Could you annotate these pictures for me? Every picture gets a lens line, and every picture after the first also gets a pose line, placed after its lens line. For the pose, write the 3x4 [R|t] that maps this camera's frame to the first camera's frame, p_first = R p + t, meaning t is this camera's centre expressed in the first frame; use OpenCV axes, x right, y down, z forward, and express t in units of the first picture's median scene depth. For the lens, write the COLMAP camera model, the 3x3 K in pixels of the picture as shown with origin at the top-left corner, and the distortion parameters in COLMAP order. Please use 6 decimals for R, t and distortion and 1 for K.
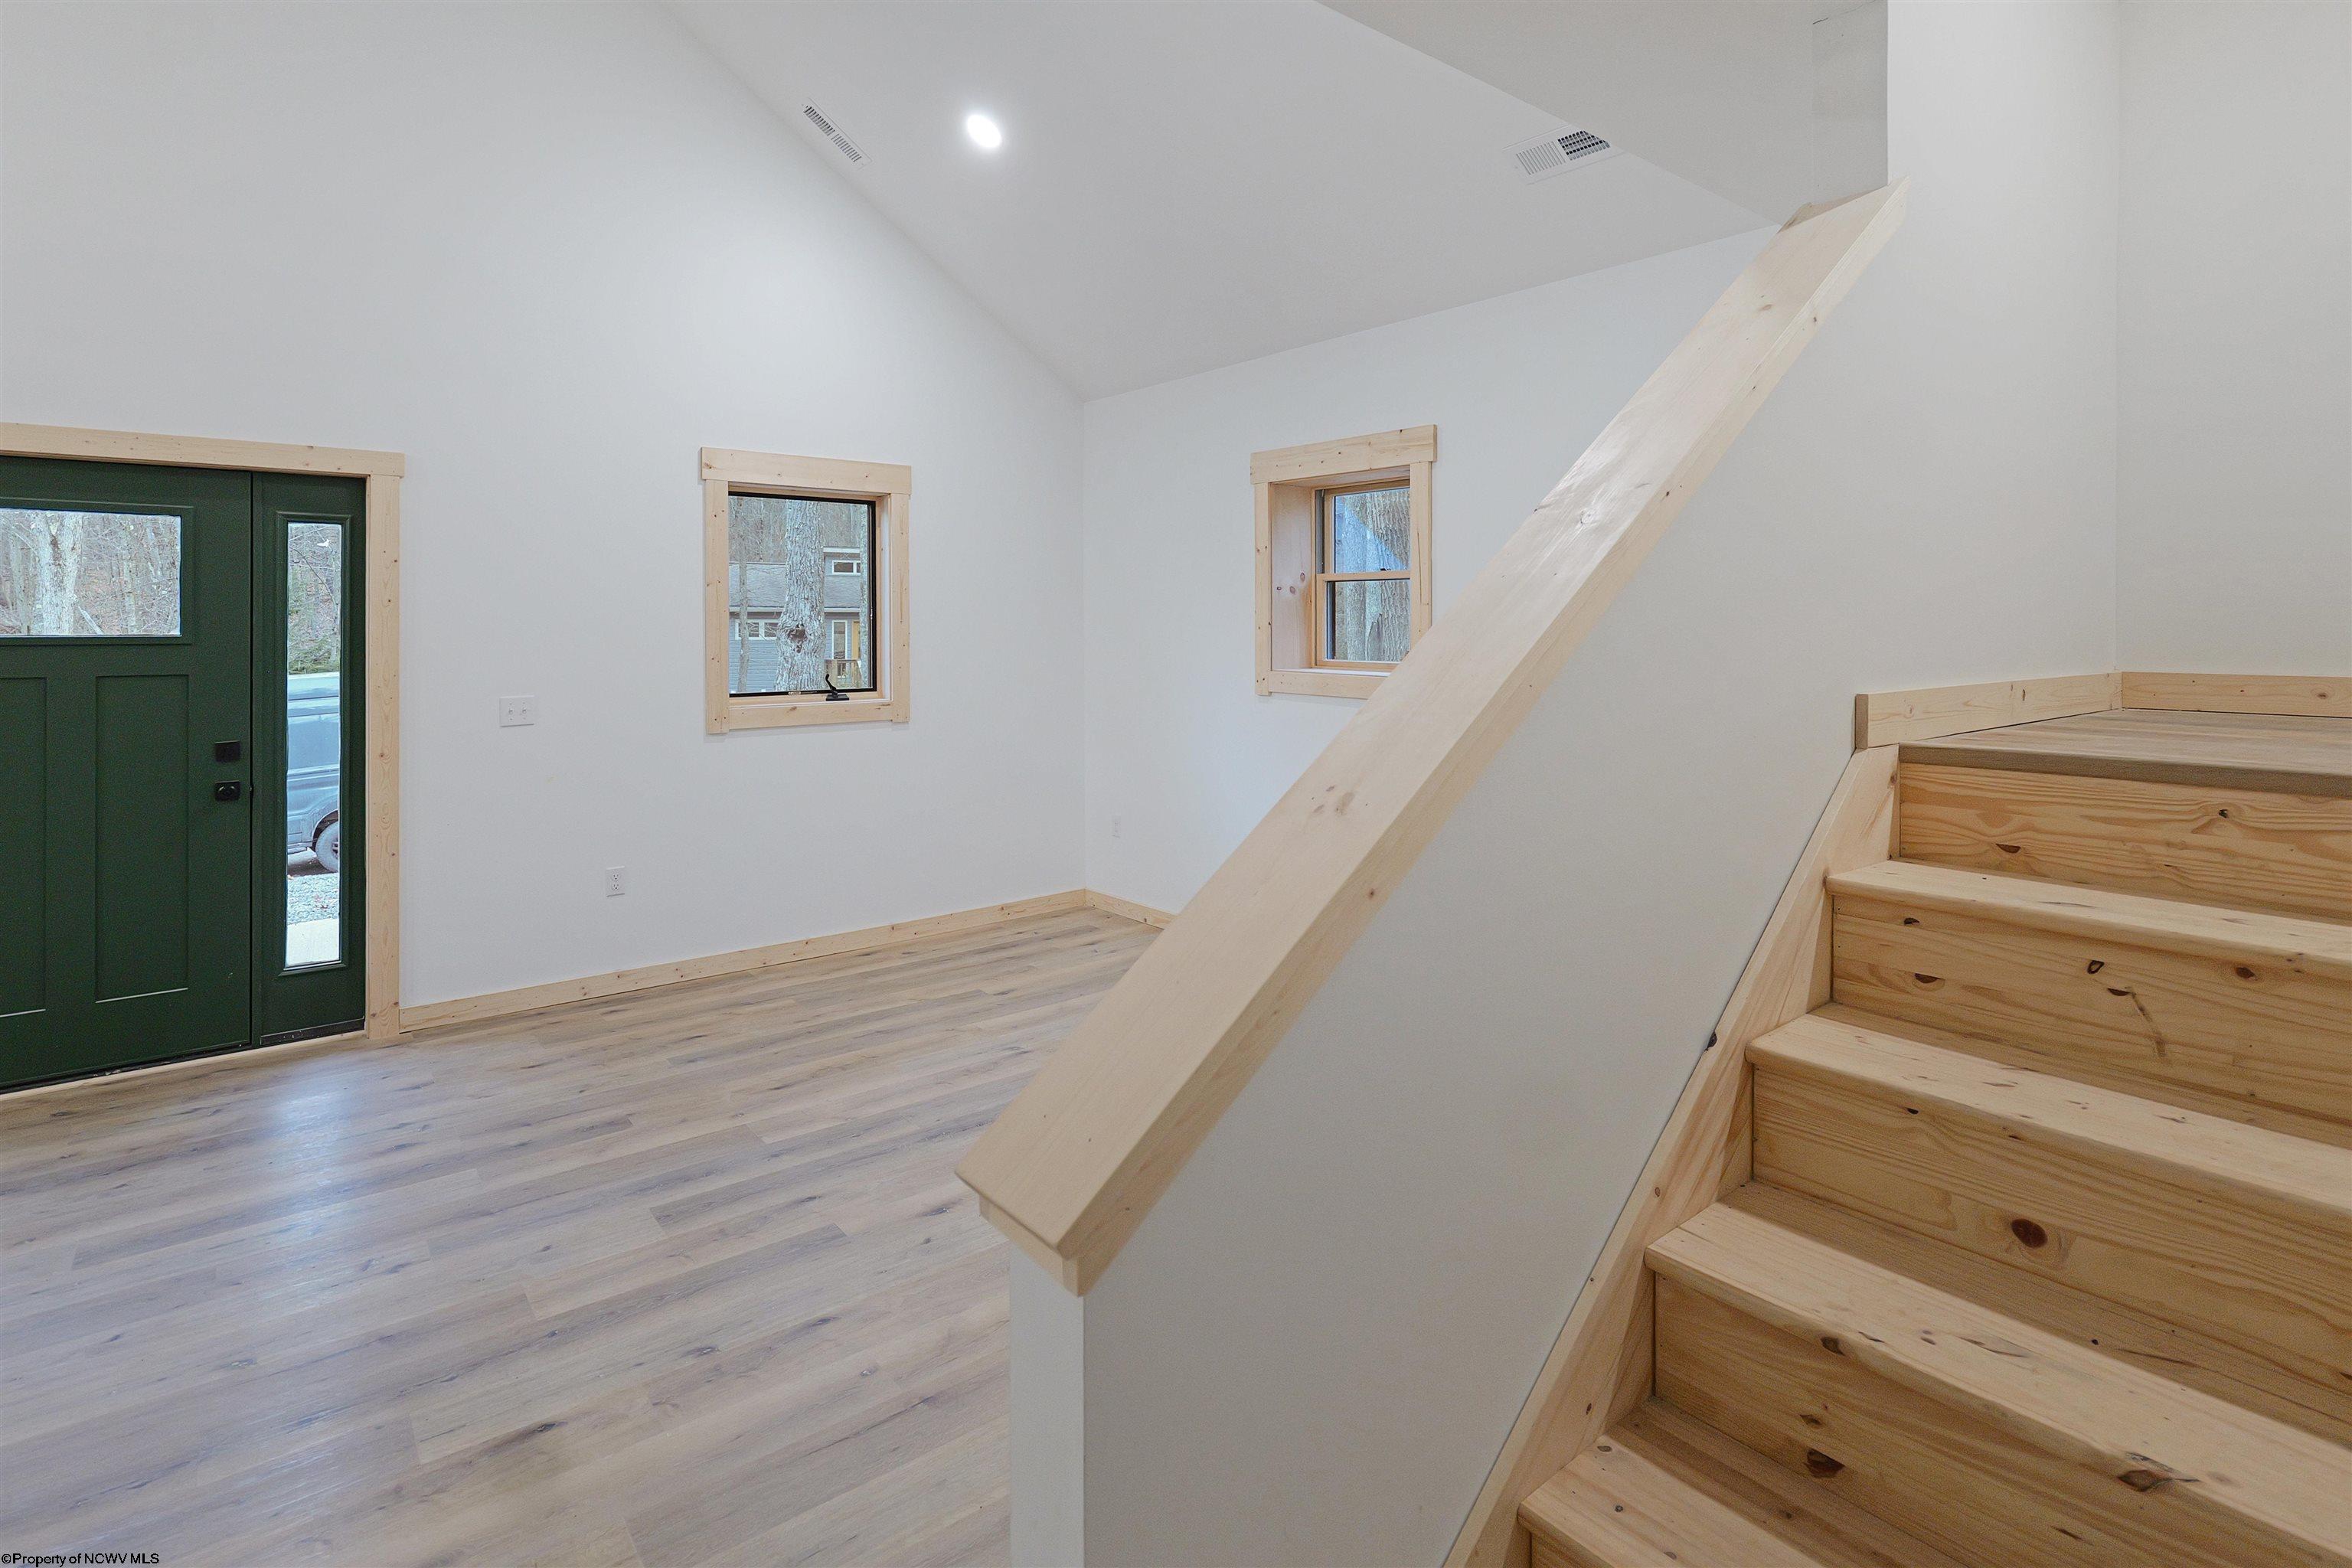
lens RADIAL K [[1145.5, 0, 1208.2], [0, 1145.5, 615.9], [0, 0, 1]] dist [-0.006325, 0.001622]
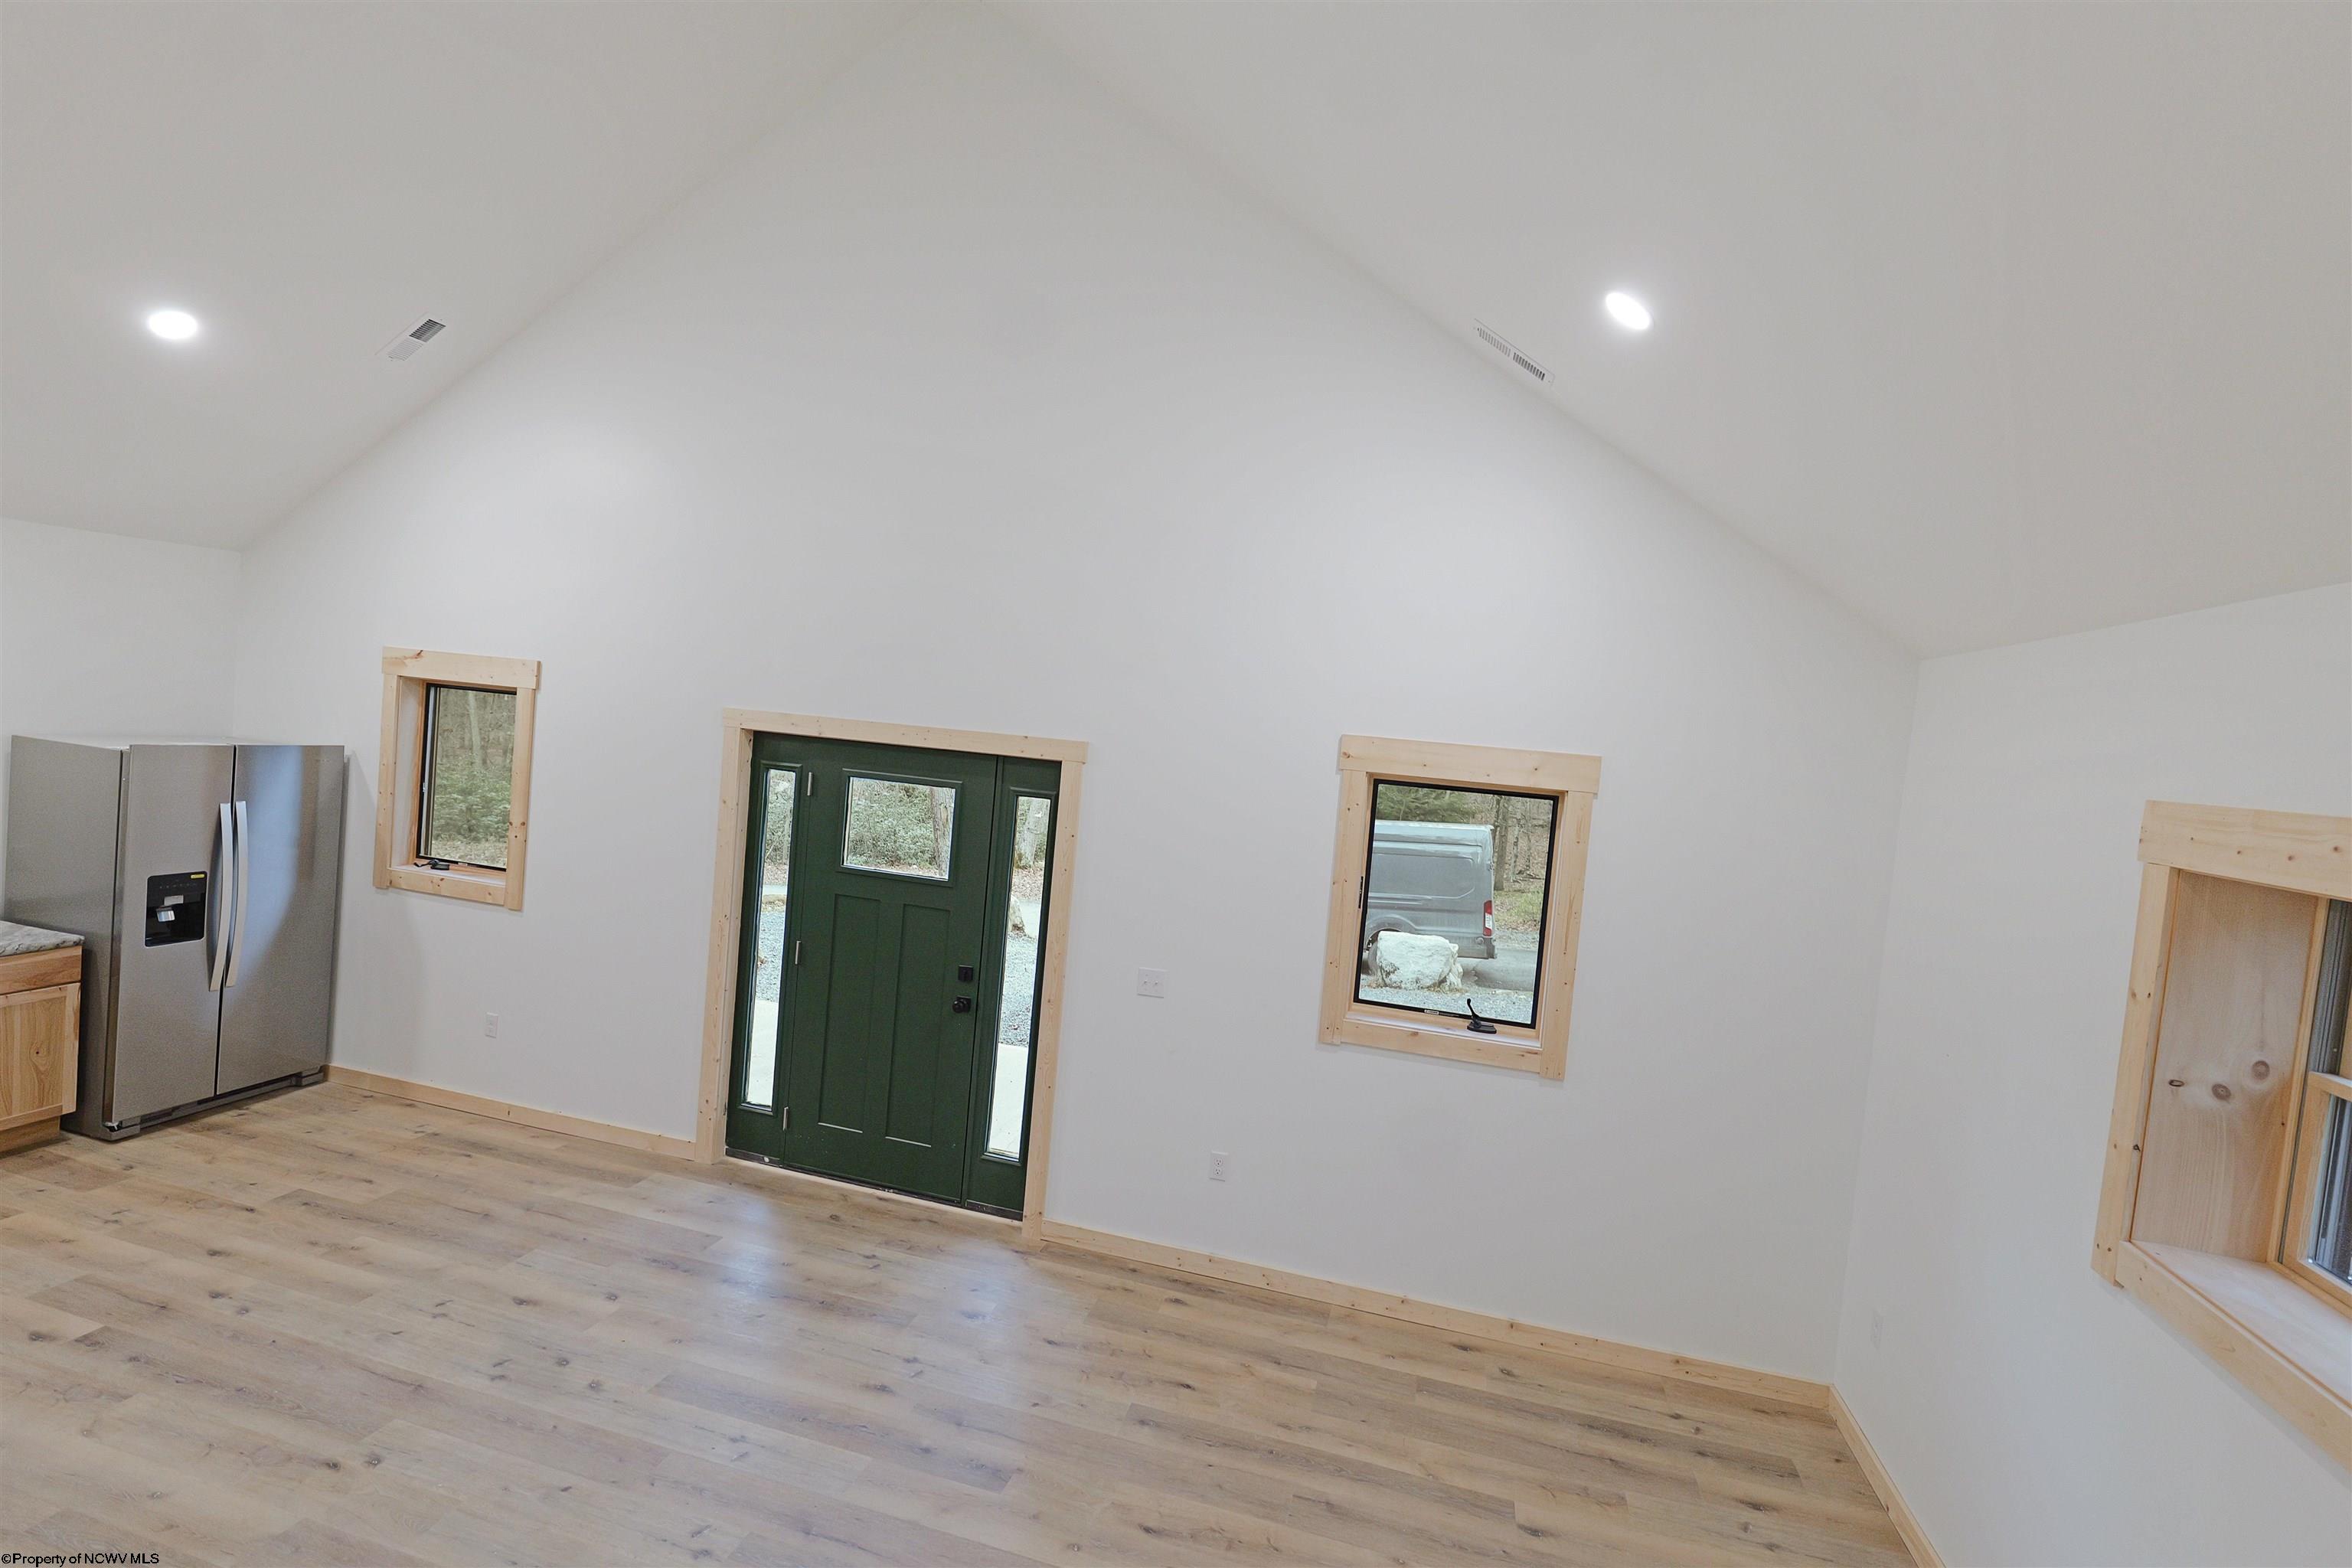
lens RADIAL K [[1051.3, 0, 1187.2], [0, 1051.3, 775.1], [0, 0, 1]] dist [-0.001154, -0.000993]
pose [[0.584524, 0.090793, -0.806281, 0.199349], [-0.087498, 0.994978, 0.048609, -0.169775], [0.806645, 0.042135, 0.589533, 0.468984]]
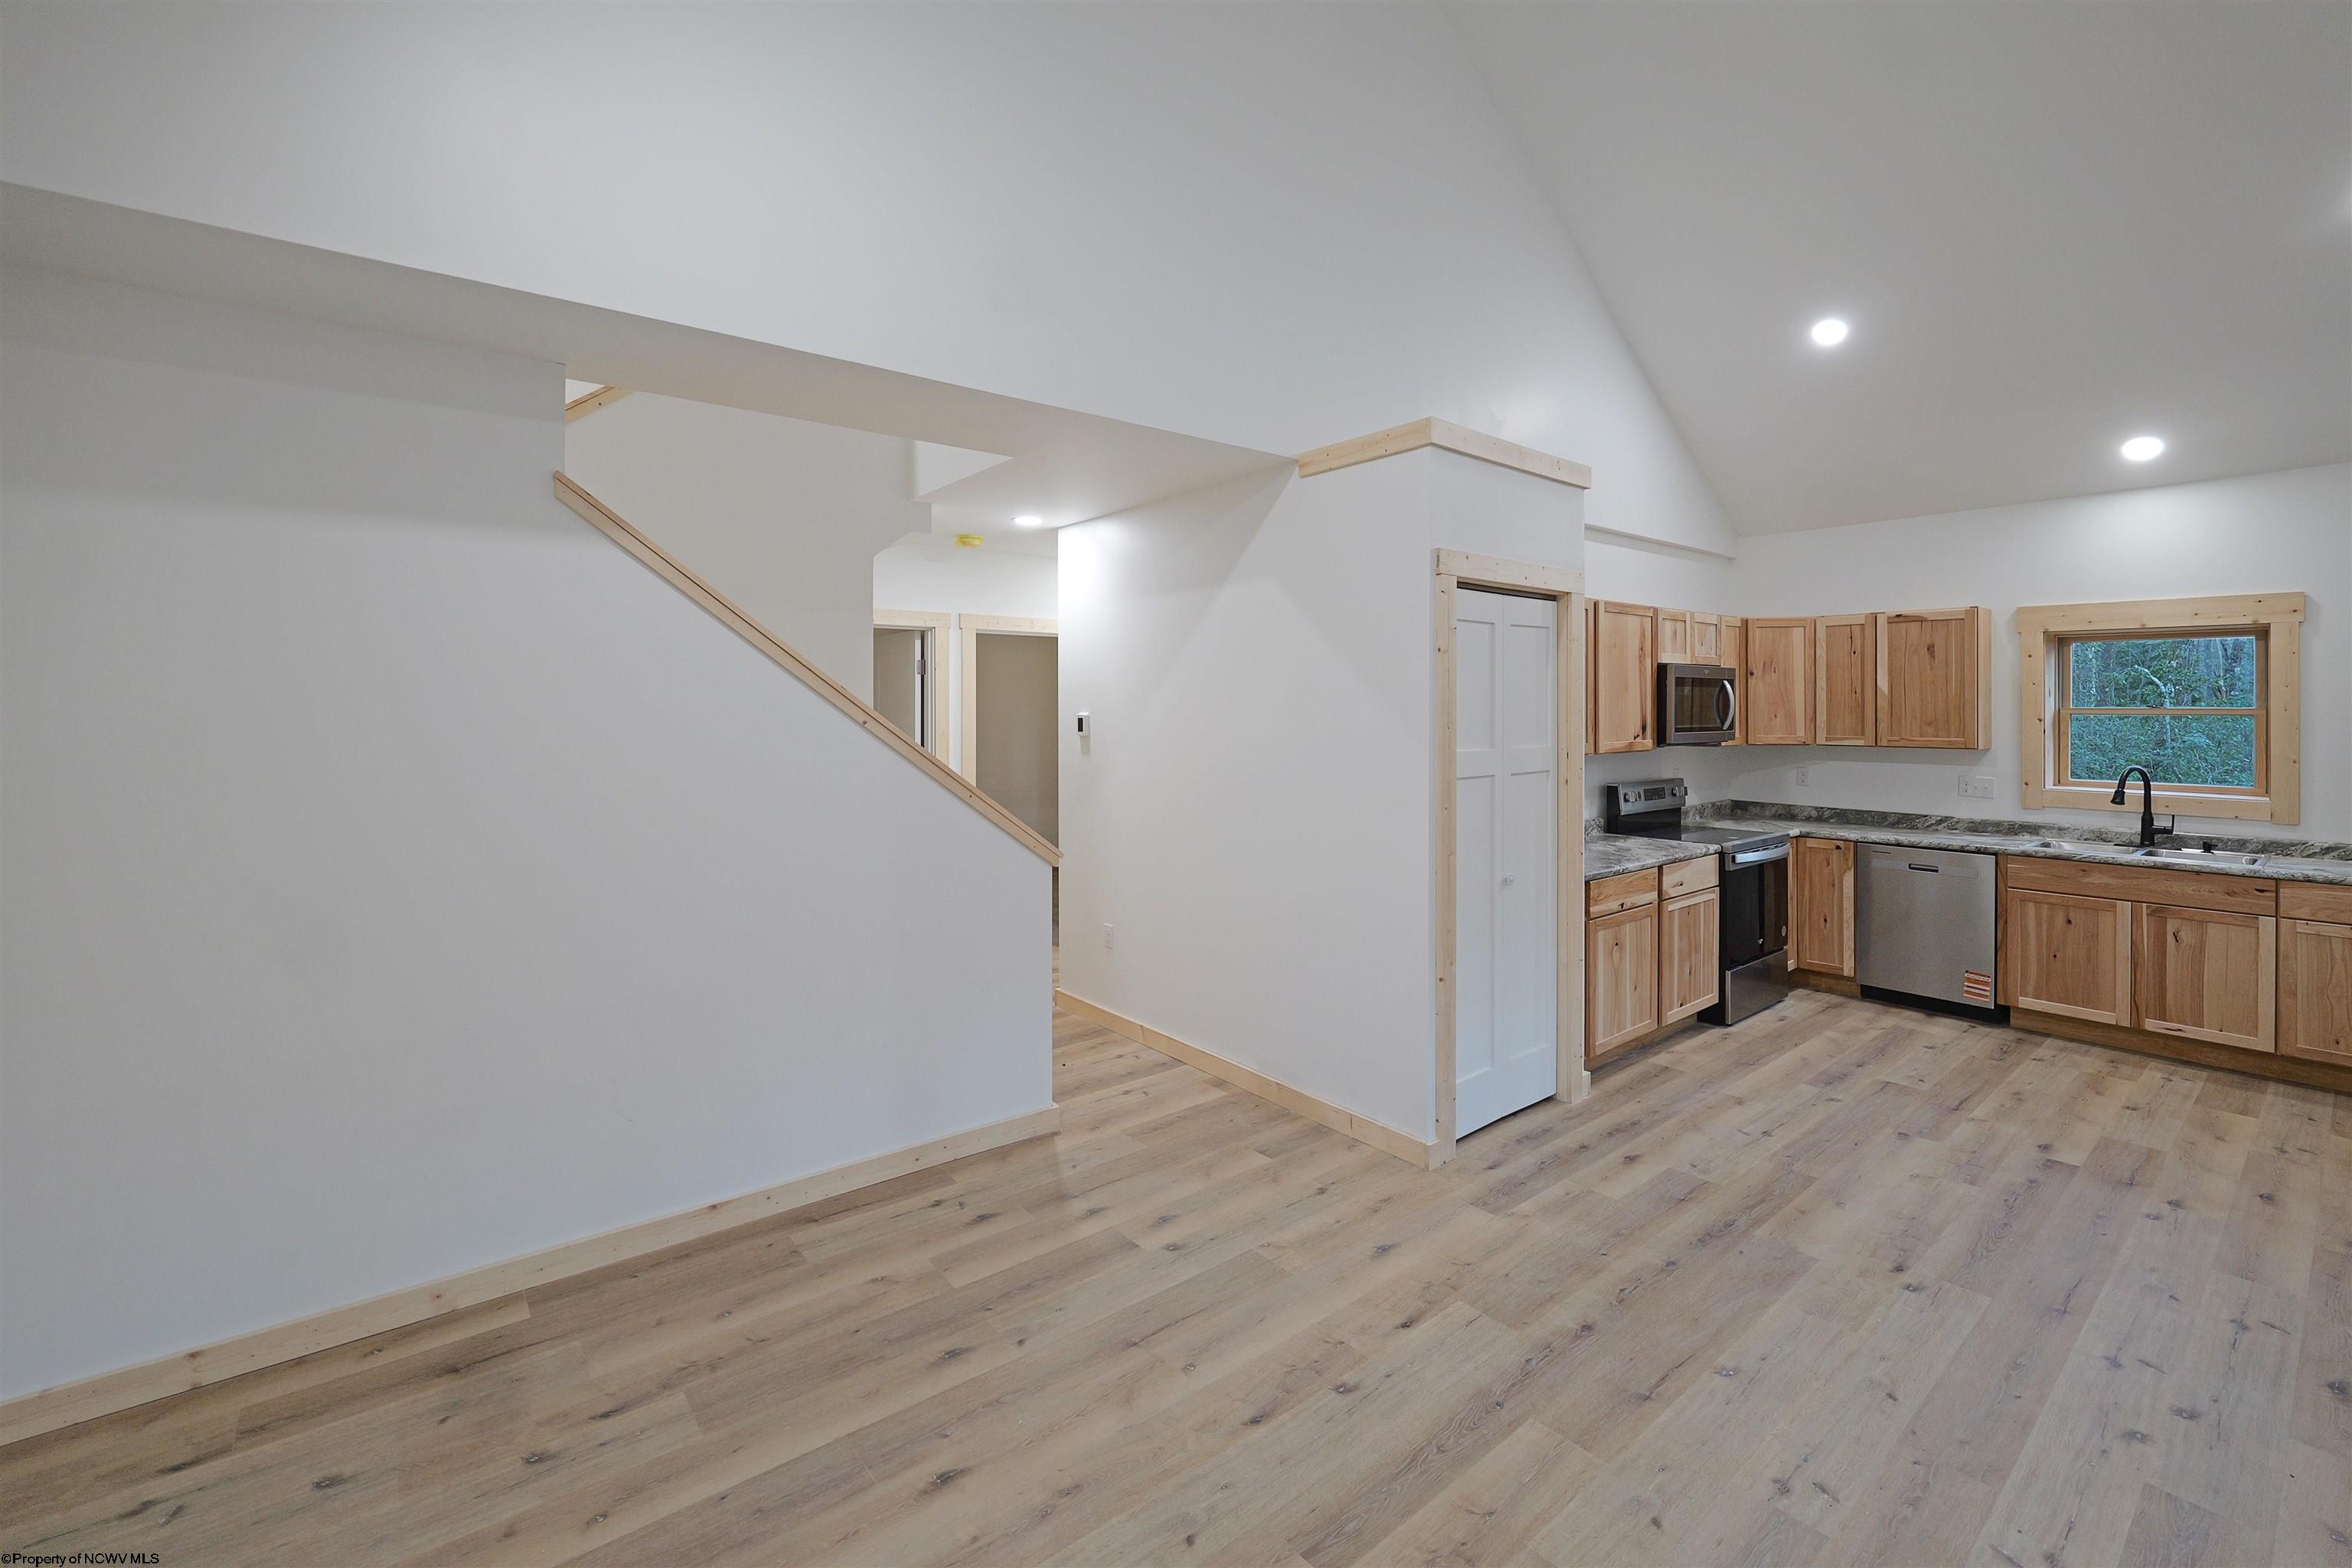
lens RADIAL K [[1005.9, 0, 1183.6], [0, 1005.9, 701.5], [0, 0, 1]] dist [-0.015260, 0.002438]
pose [[-0.999940, -0.001271, 0.010868, -0.163770], [-0.001412, 0.999914, -0.013008, -0.010126], [-0.010851, -0.013023, -0.999856, 1.110515]]
